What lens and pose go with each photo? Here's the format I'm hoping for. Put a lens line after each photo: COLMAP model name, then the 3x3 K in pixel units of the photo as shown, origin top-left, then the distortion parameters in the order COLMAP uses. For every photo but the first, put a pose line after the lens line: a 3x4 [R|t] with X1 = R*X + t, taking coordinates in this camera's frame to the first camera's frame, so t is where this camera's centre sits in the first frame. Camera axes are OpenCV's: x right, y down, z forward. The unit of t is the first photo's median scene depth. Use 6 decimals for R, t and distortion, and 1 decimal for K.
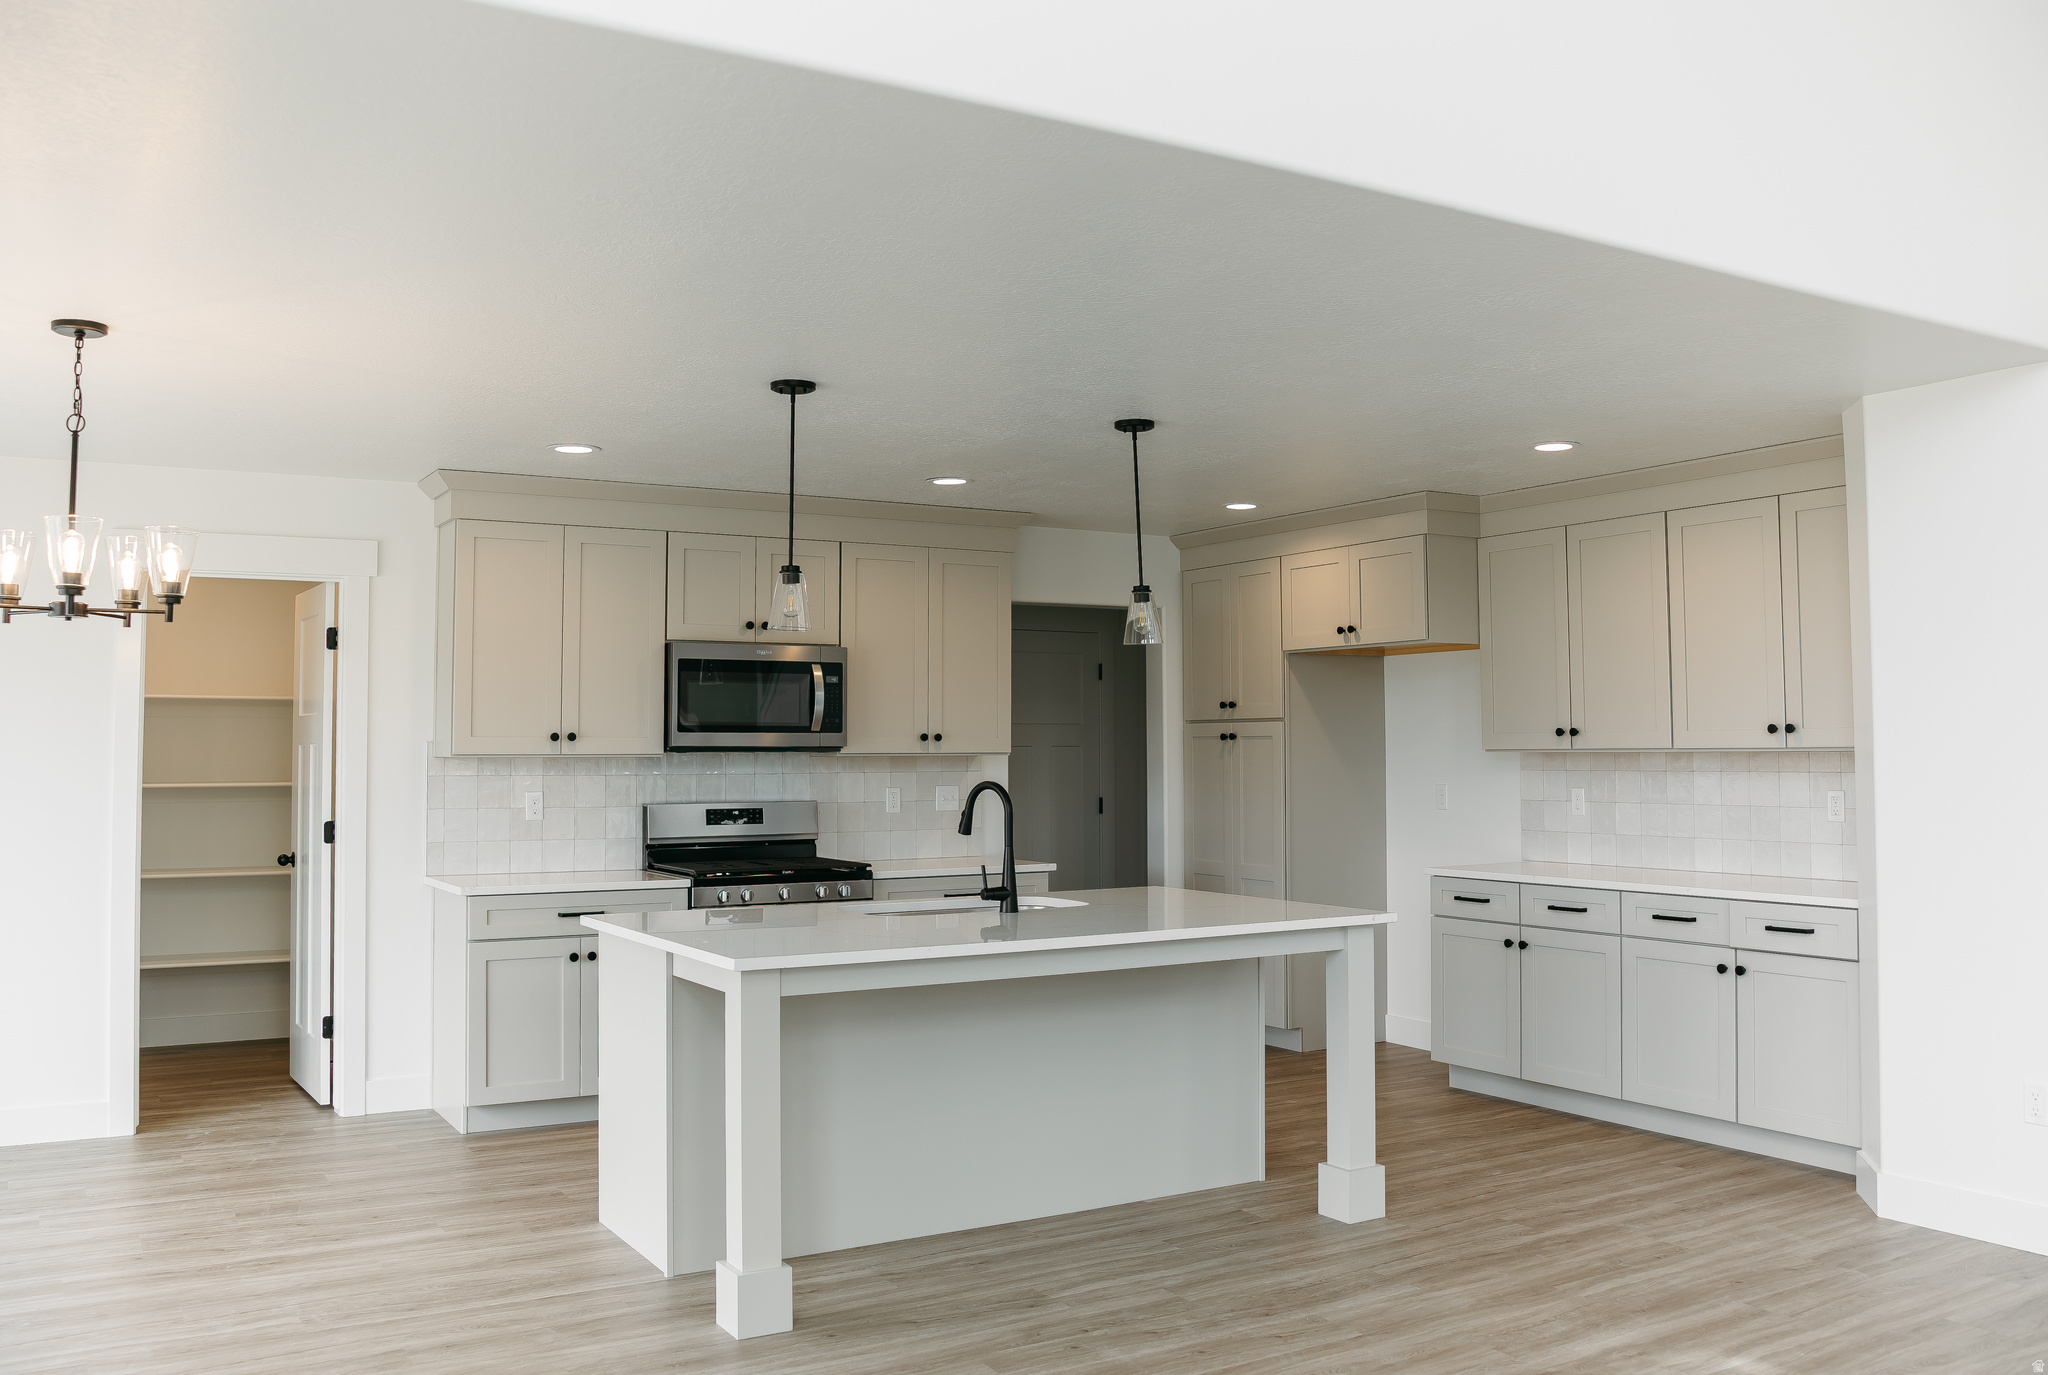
lens RADIAL K [[1697.3, 0, 1012.6], [0, 1697.3, 684.2], [0, 0, 1]] dist [-0.075970, 0.043126]
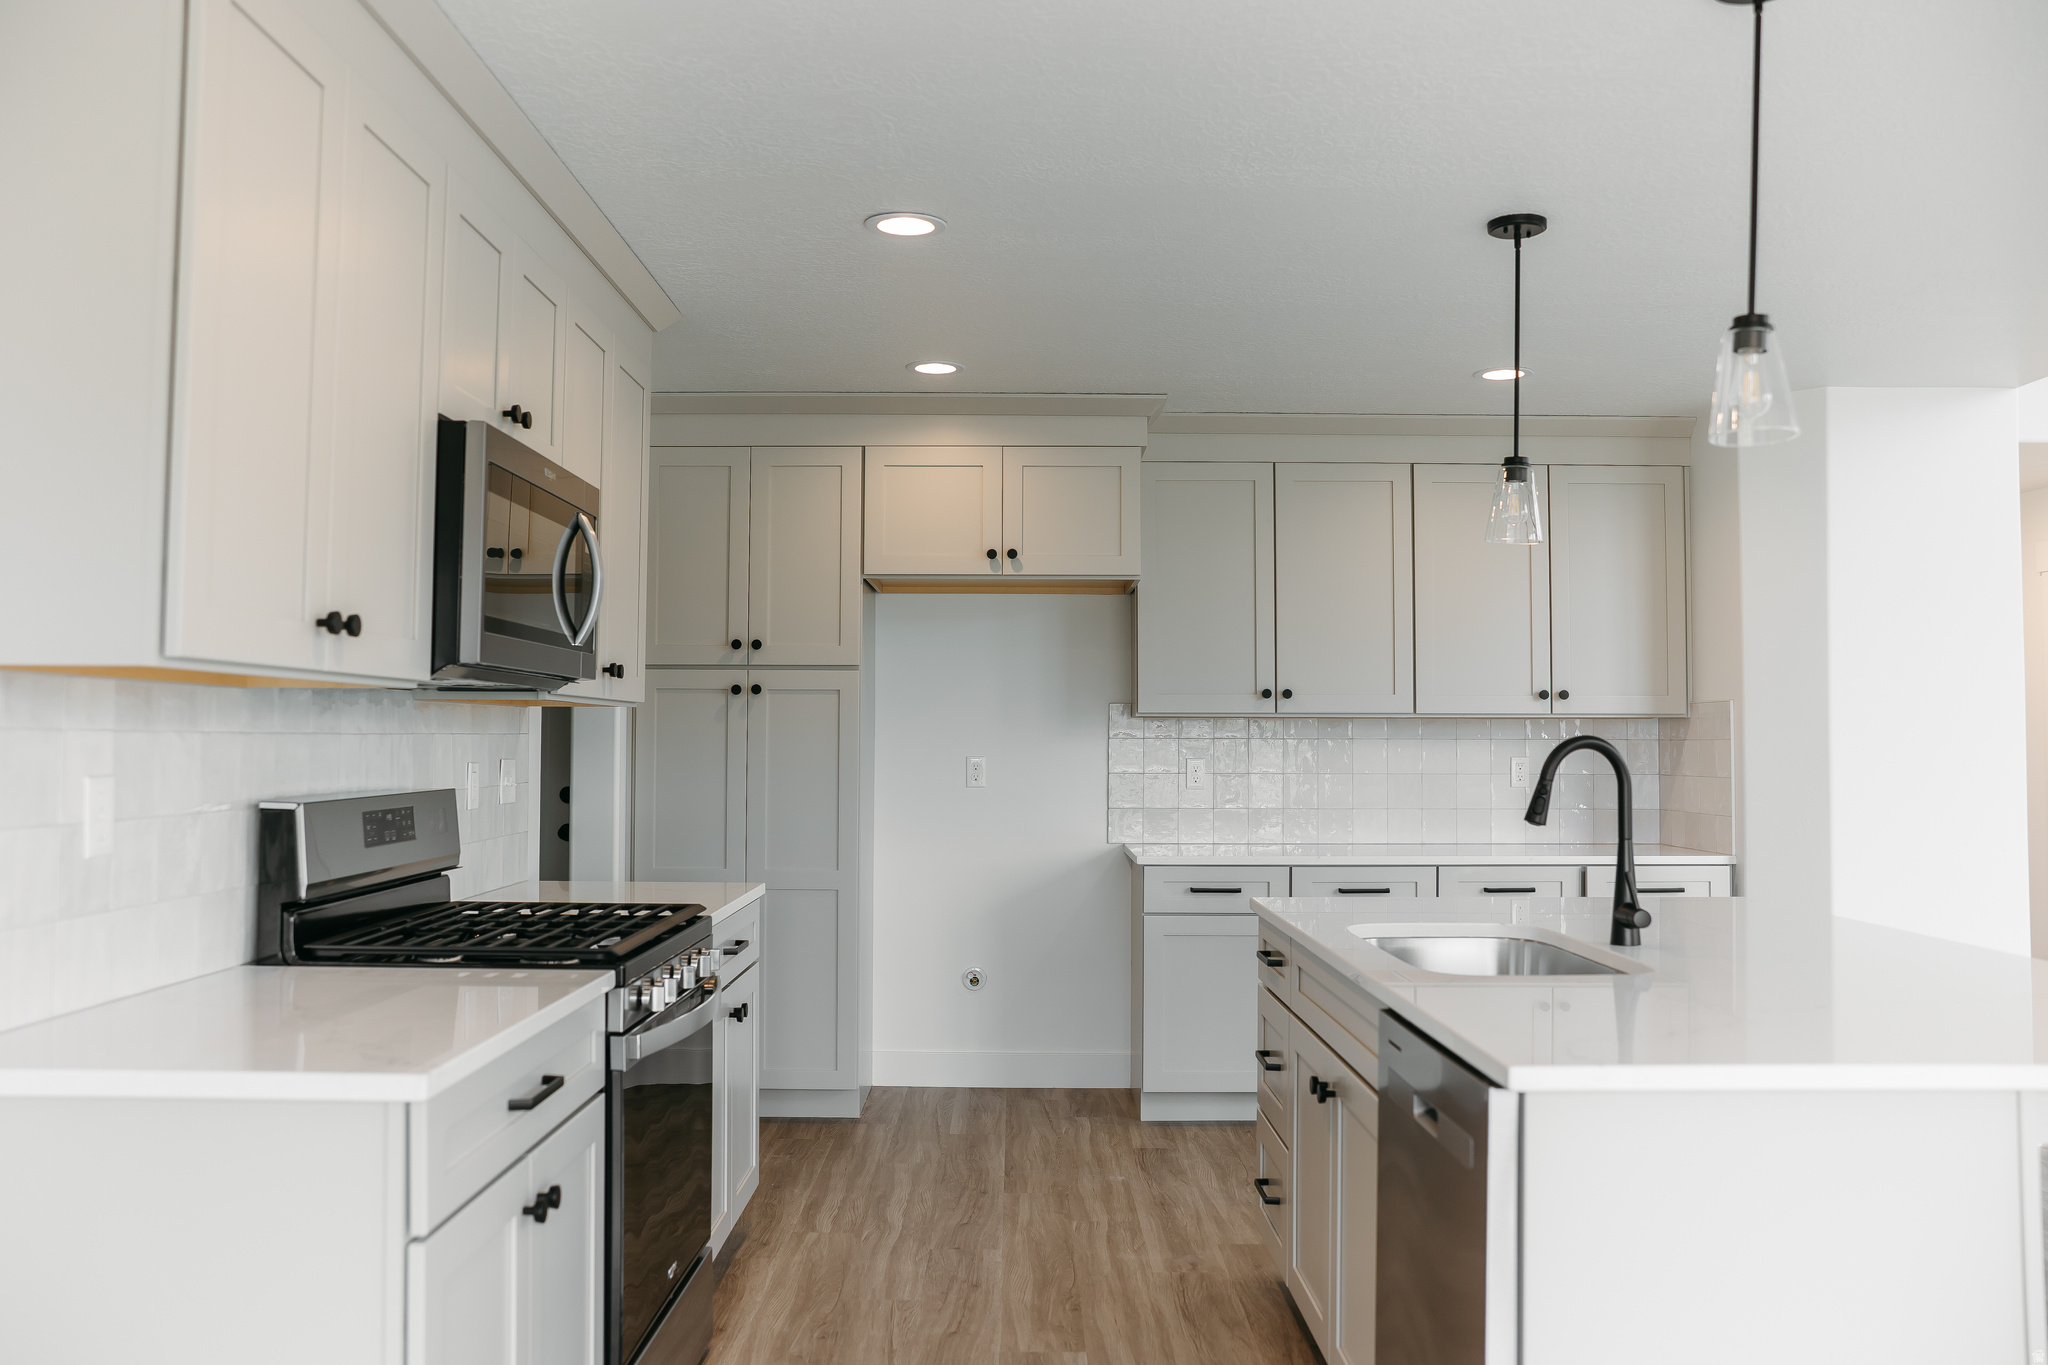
lens RADIAL K [[1697.3, 0, 1022.6], [0, 1697.3, 679.5], [0, 0, 1]] dist [-0.075970, 0.043126]
pose [[0.505958, 0.036920, 0.861768, -0.484372], [-0.040143, 0.999009, -0.019231, 0.041330], [-0.861624, -0.024865, 0.506938, 0.631557]]
